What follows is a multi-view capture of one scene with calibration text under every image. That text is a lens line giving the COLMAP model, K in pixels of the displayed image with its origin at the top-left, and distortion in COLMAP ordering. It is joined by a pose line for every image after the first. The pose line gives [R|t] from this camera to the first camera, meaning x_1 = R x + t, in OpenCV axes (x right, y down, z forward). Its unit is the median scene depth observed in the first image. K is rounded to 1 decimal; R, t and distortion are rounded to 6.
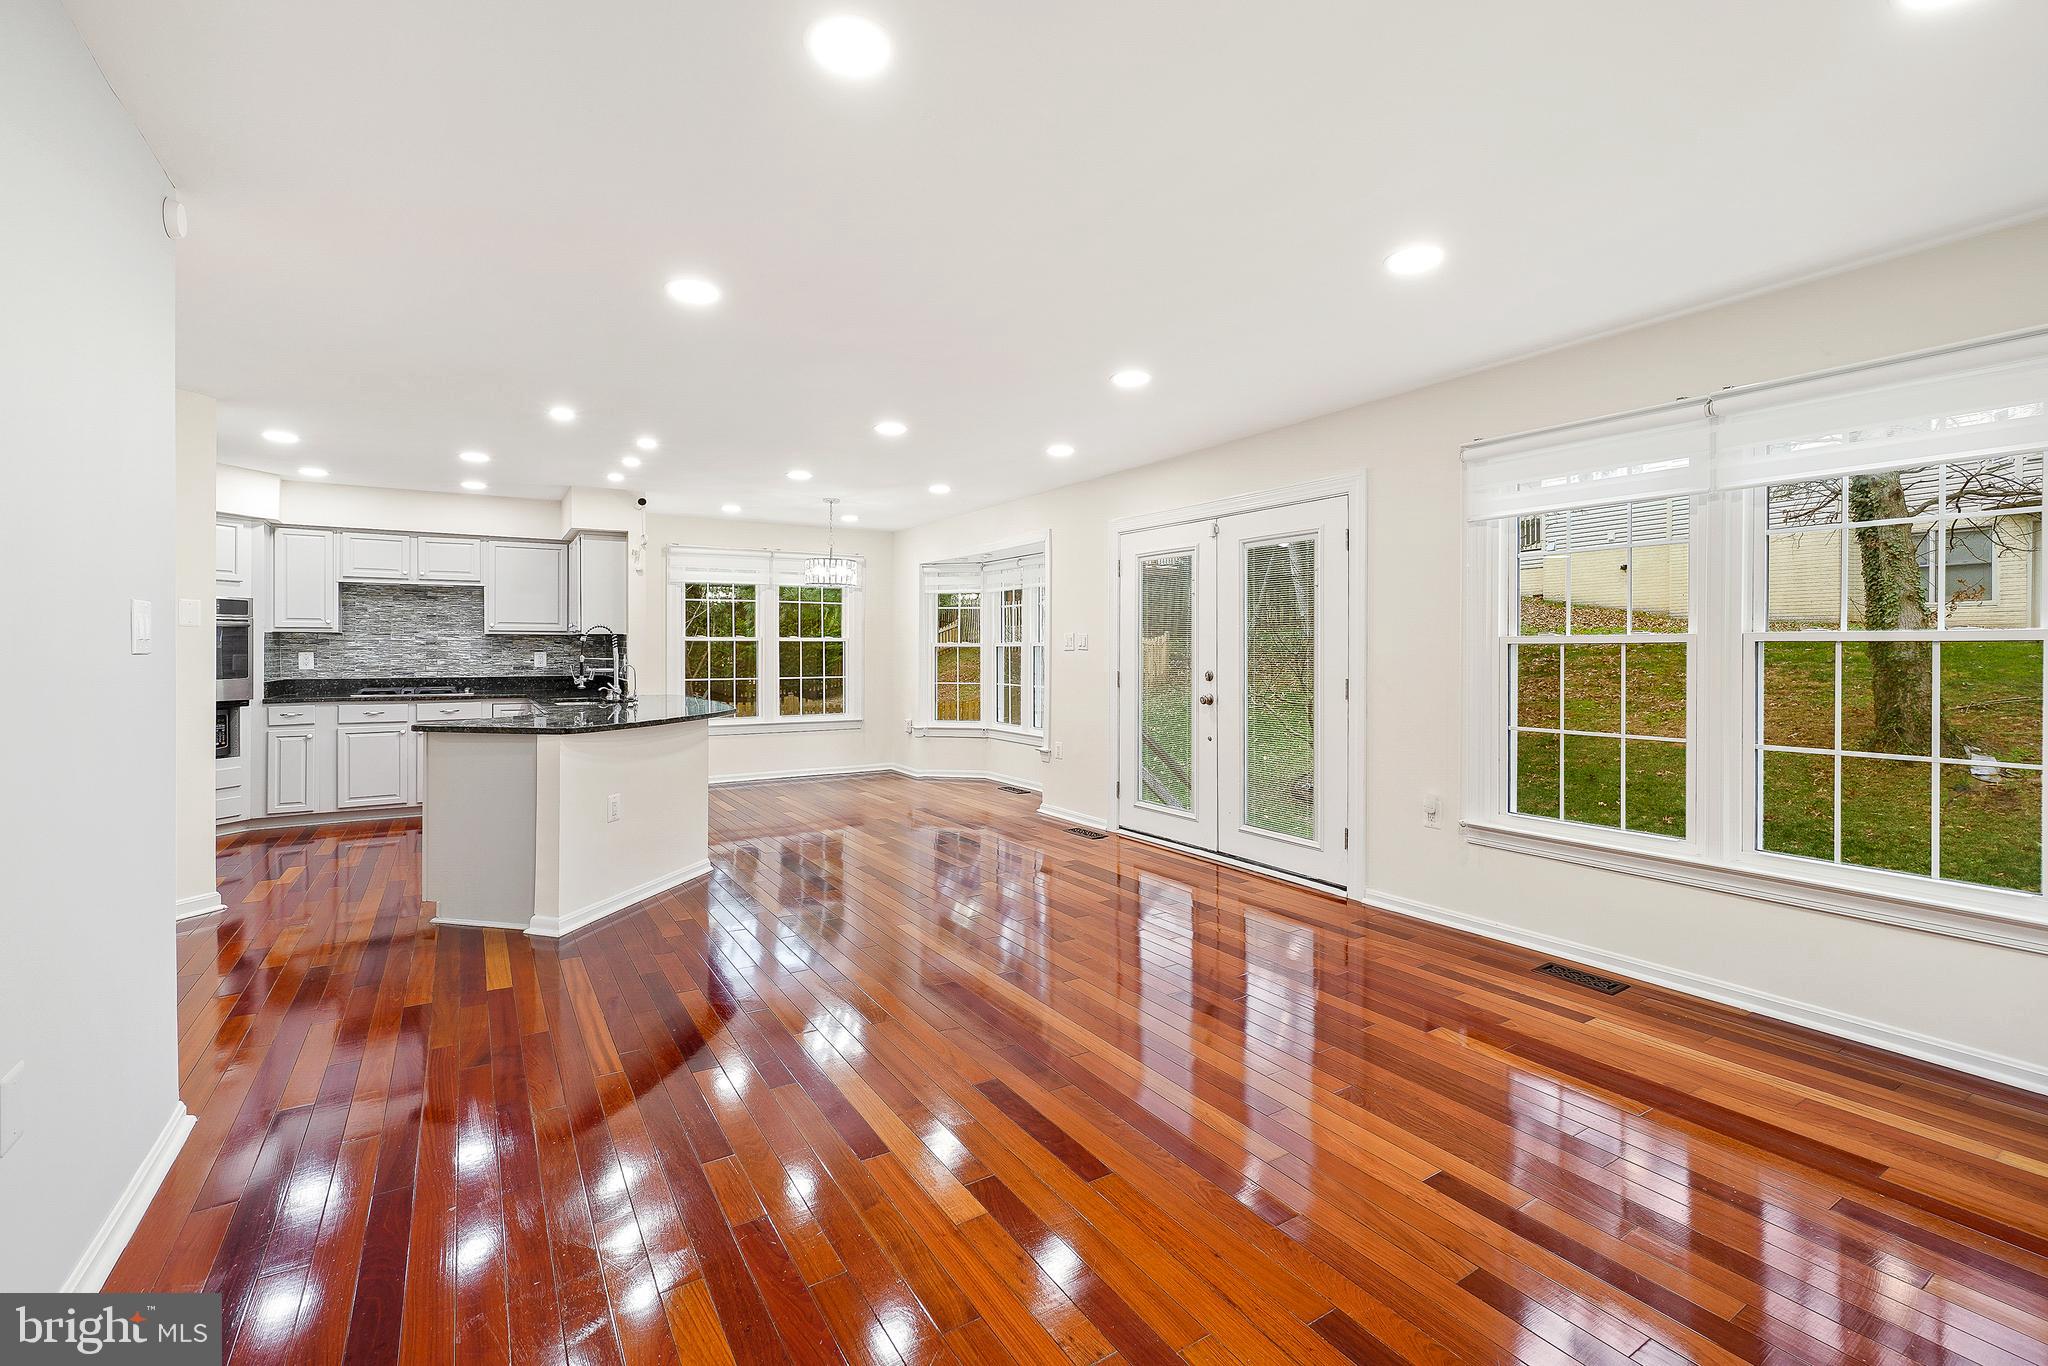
lens RADIAL K [[887.8, 0, 1023.6], [0, 887.8, 655.0], [0, 0, 1]] dist [-0.002392, 0.000371]
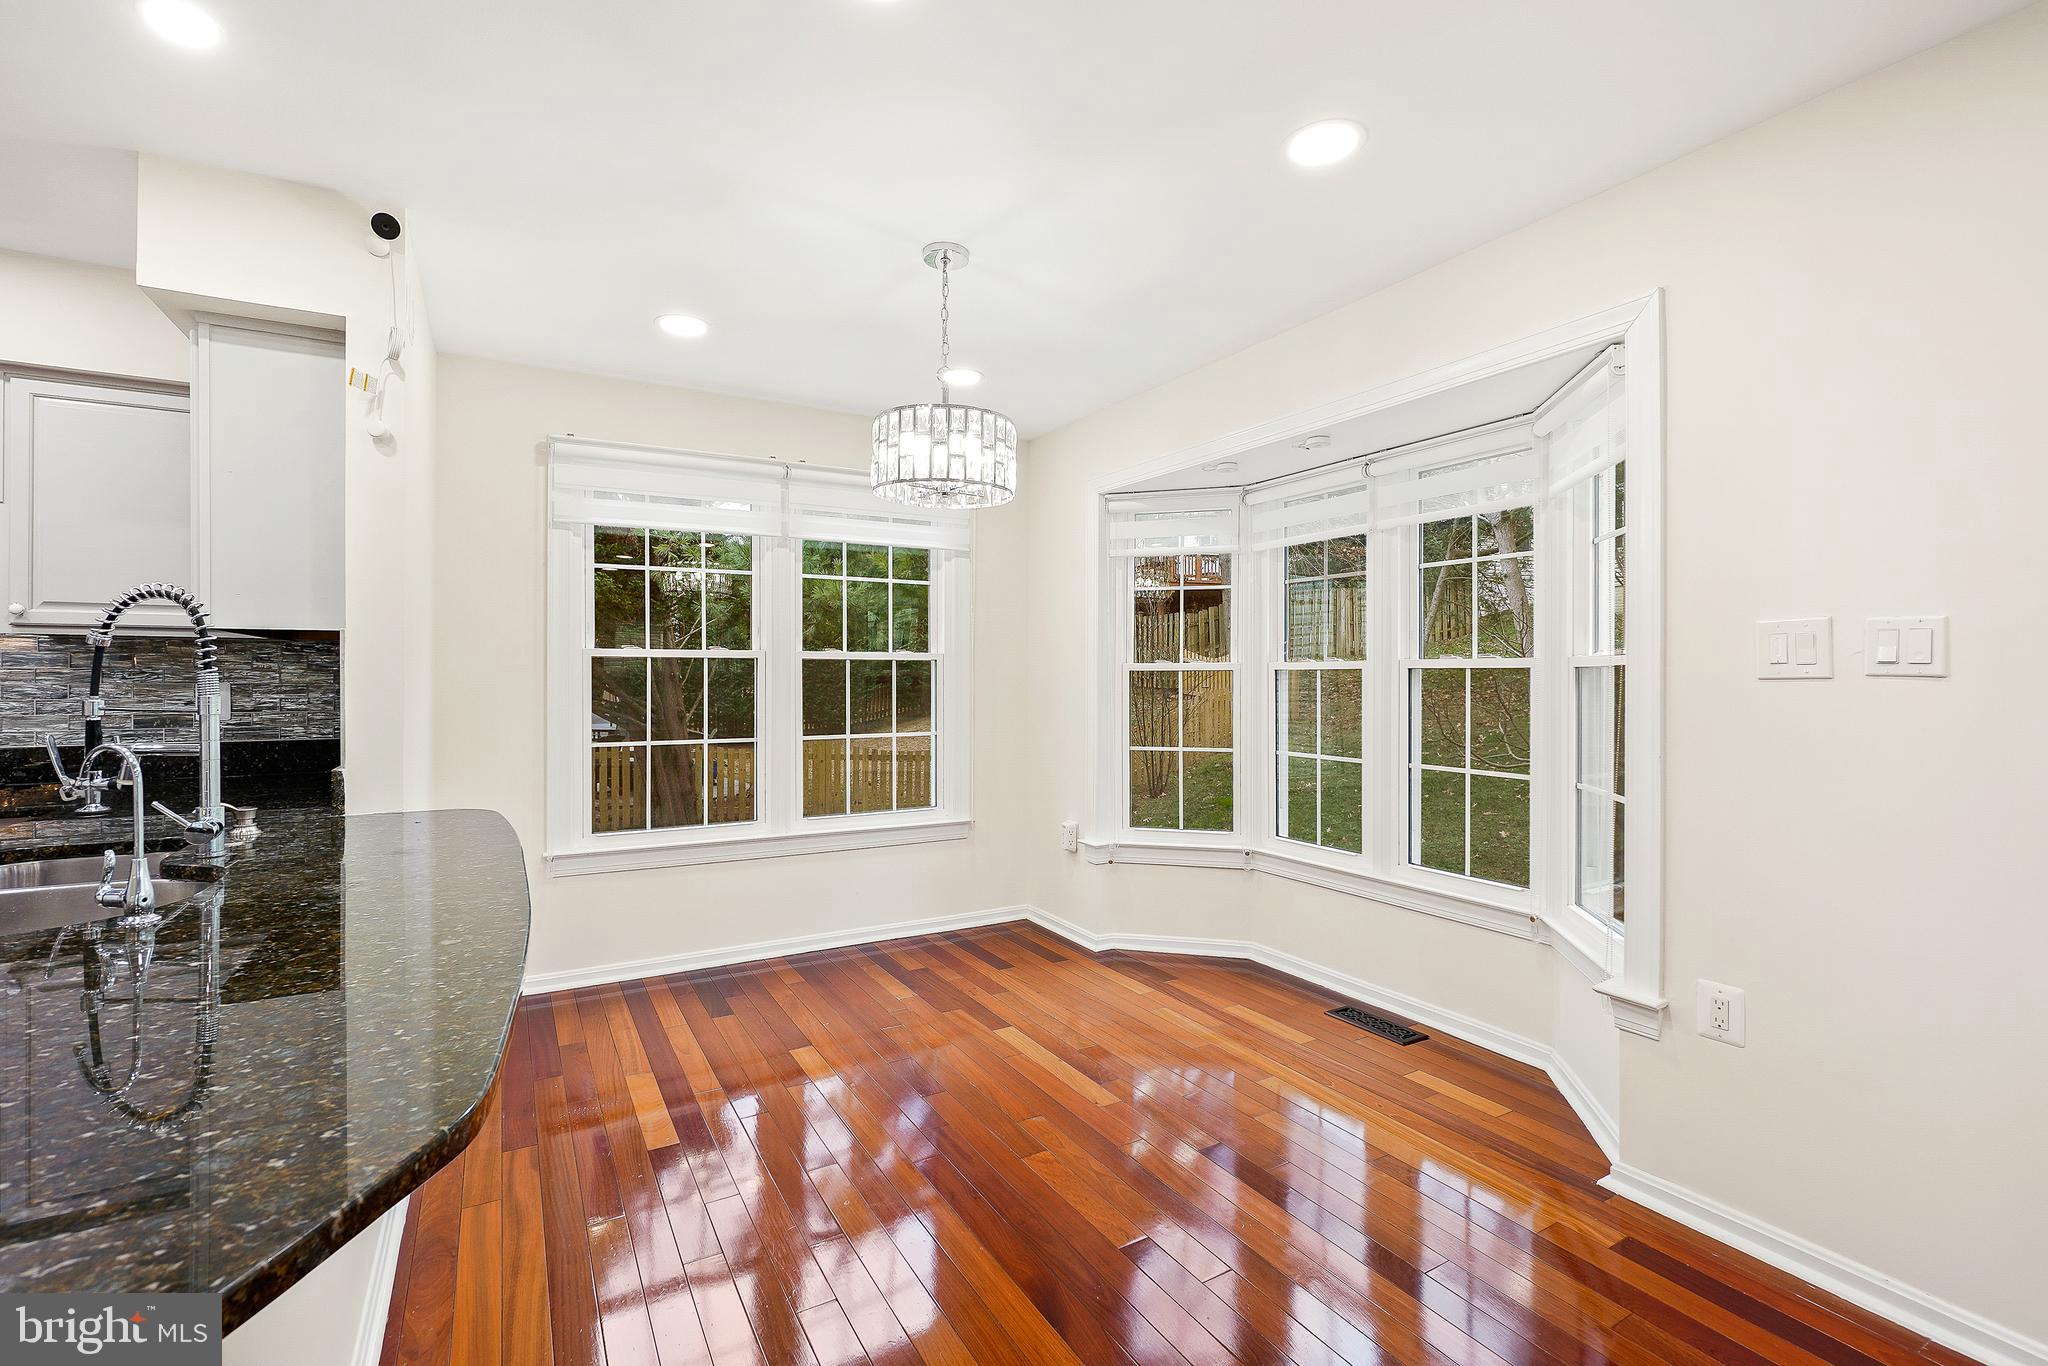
lens RADIAL K [[902.7, 0, 1009.4], [0, 902.7, 671.9], [0, 0, 1]] dist [0.000256, -0.000077]
pose [[0.998582, 0.000225, -0.053232, -0.171397], [-0.000878, 0.999925, -0.012242, -0.003660], [0.053225, 0.012271, 0.998507, 0.645407]]
